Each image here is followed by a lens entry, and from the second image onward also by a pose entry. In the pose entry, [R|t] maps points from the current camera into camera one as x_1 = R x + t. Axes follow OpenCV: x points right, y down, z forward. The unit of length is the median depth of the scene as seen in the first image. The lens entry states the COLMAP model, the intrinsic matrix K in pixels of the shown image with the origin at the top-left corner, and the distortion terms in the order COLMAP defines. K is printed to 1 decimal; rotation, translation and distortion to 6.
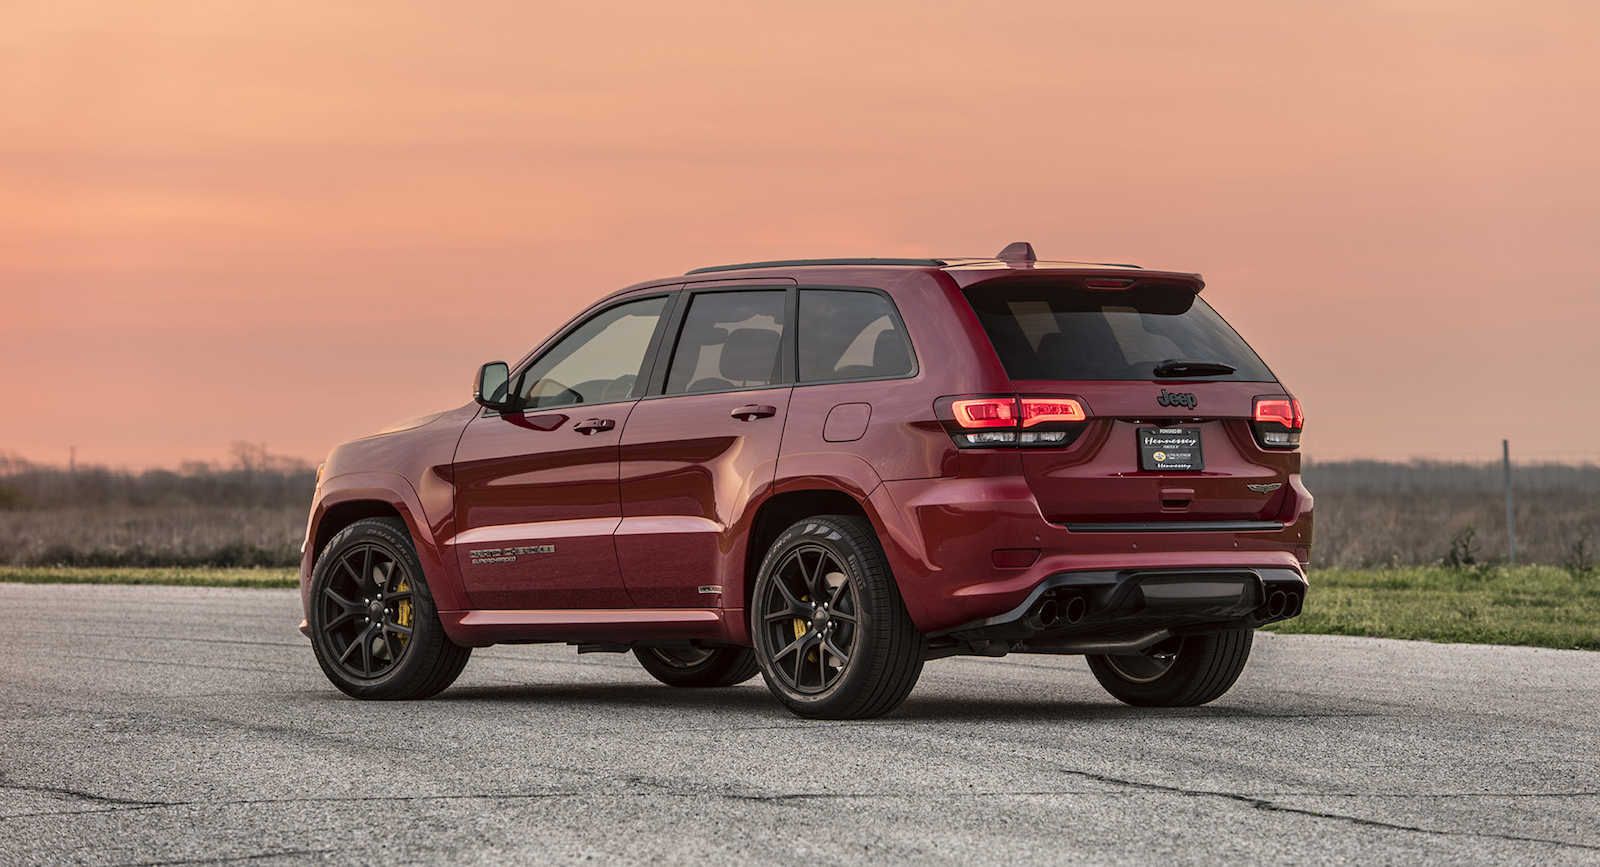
lens RADIAL K [[6968.3, 0, 797.4], [0, 6968.3, 427.6], [0, 0, 1]] dist [2.634338, 0.000000]
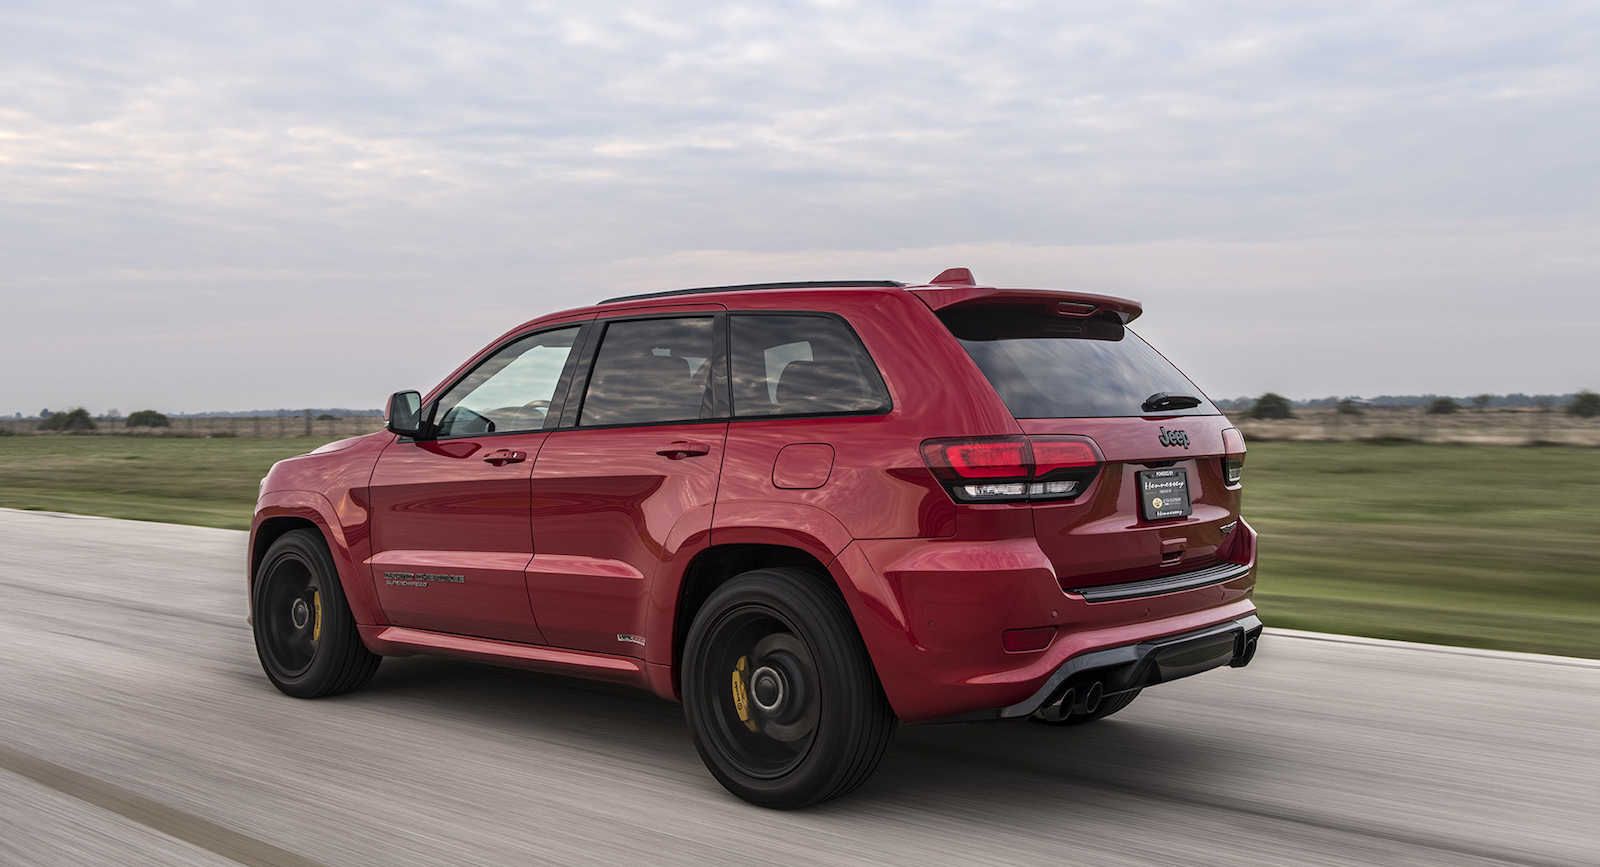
lens RADIAL K [[1662.8, 0, 806.9], [0, 1662.8, 381.3], [0, 0, 1]] dist [0.063730, 0.000000]
pose [[0.989300, -0.001985, 0.145885, -0.021932], [0.002390, 0.999994, -0.002596, -0.010524], [-0.145879, 0.002917, 0.989298, 0.785865]]
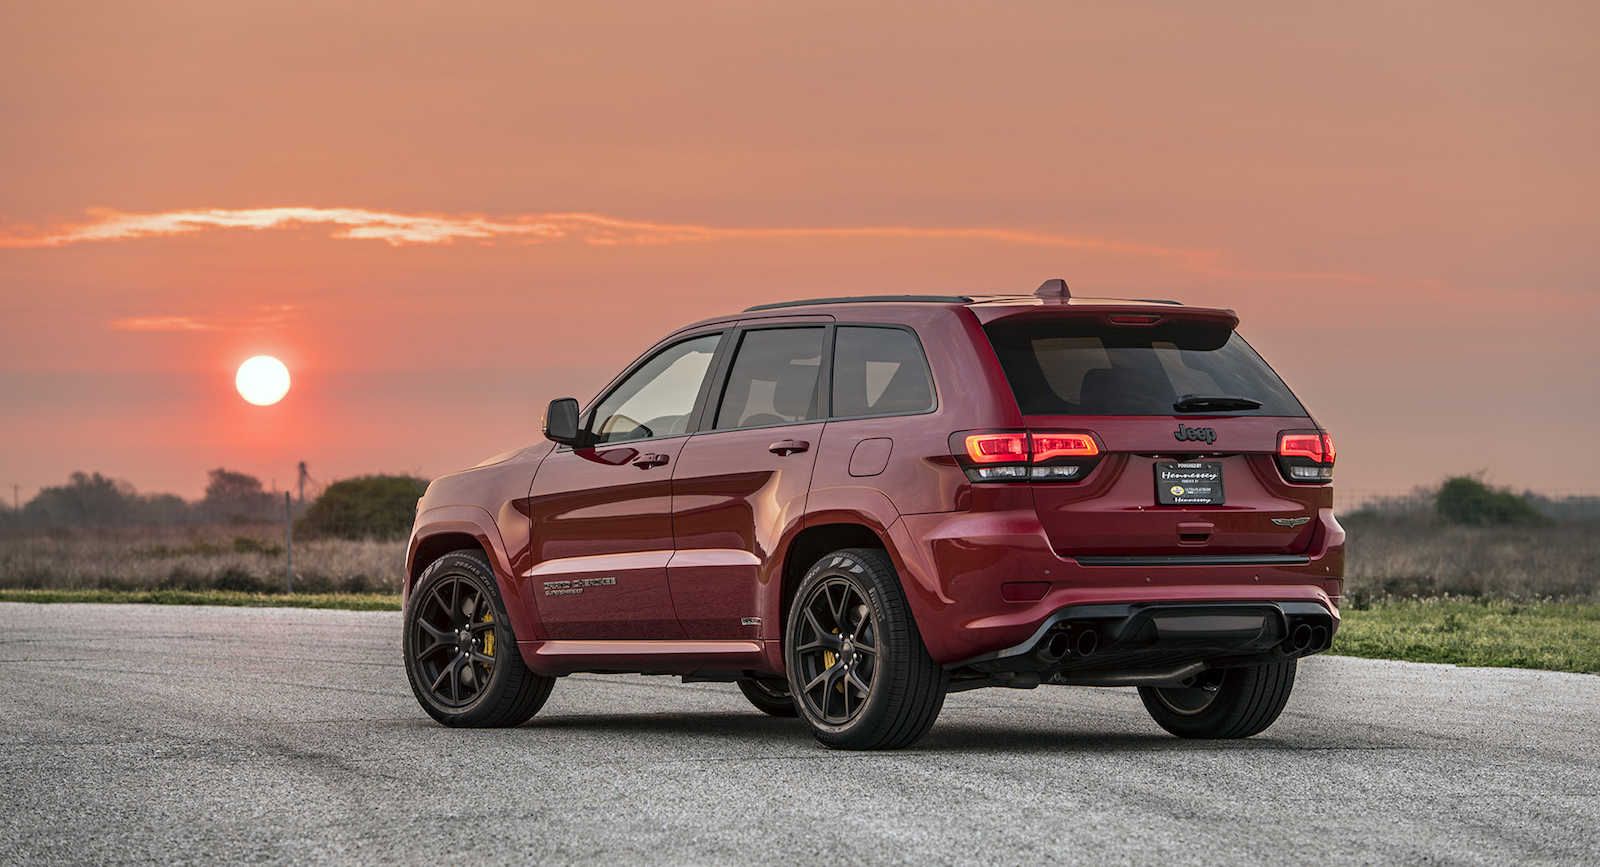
lens RADIAL K [[6968.3, 0, 795.7], [0, 6968.3, 442.5], [0, 0, 1]] dist [2.634338, 0.000000]
pose [[0.995459, -0.001254, -0.095184, 0.091612], [0.001141, 0.999999, -0.001238, -0.001622], [0.095185, 0.001124, 0.995459, -0.012657]]
